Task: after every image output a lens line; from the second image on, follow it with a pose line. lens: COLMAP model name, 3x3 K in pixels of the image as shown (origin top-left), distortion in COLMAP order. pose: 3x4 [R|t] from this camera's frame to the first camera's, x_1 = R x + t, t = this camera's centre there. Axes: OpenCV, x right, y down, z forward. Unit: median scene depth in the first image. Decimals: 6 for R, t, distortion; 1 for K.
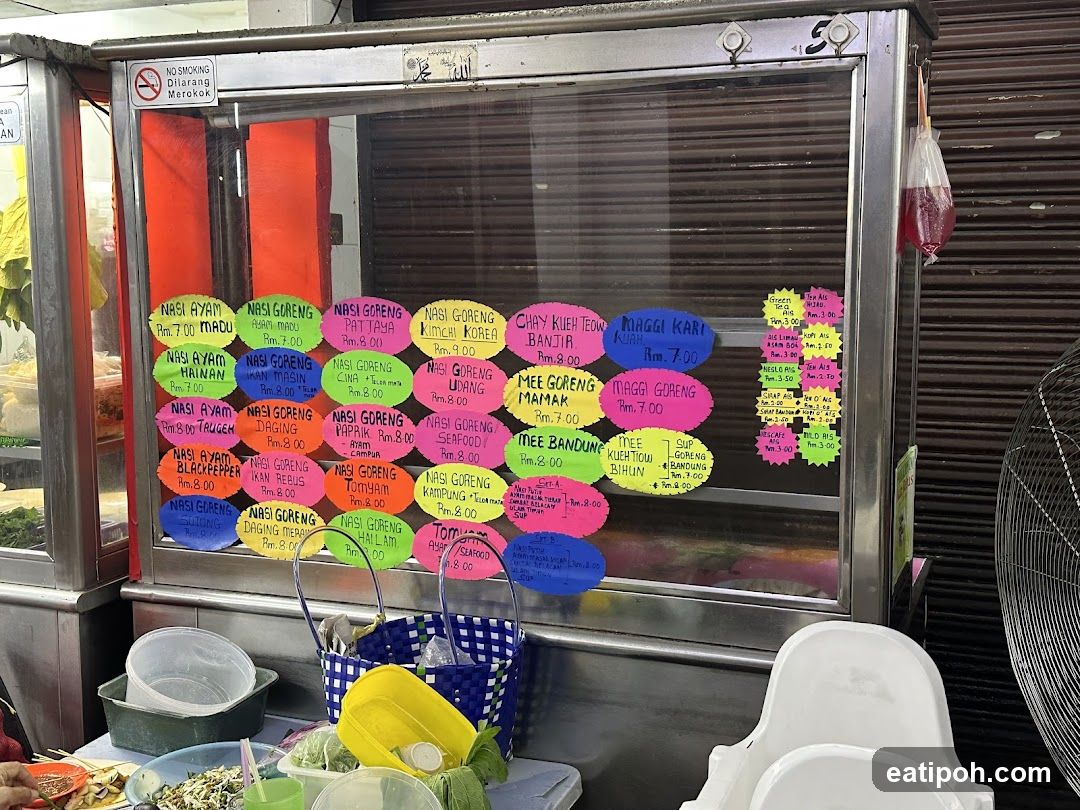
lens RADIAL K [[1094.1, 0, 540.0], [0, 1094.1, 405.0], [0, 0, 1]] dist [0.070146, -0.117118]
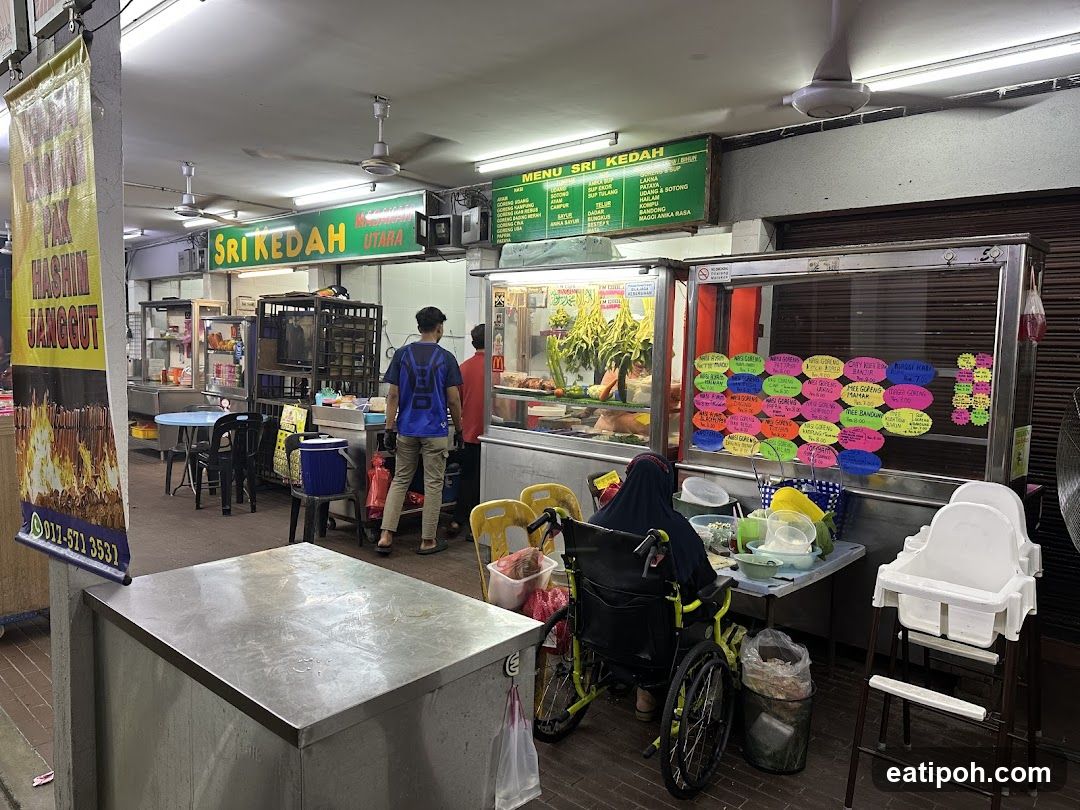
lens RADIAL K [[698.1, 0, 540.0], [0, 698.1, 405.0], [0, 0, 1]] dist [0.028093, -0.087817]
pose [[0.920502, 0.057867, -0.386429, -0.046109], [-0.085474, 0.994842, -0.054630, 0.162317], [0.381274, 0.083316, 0.920700, -0.733429]]
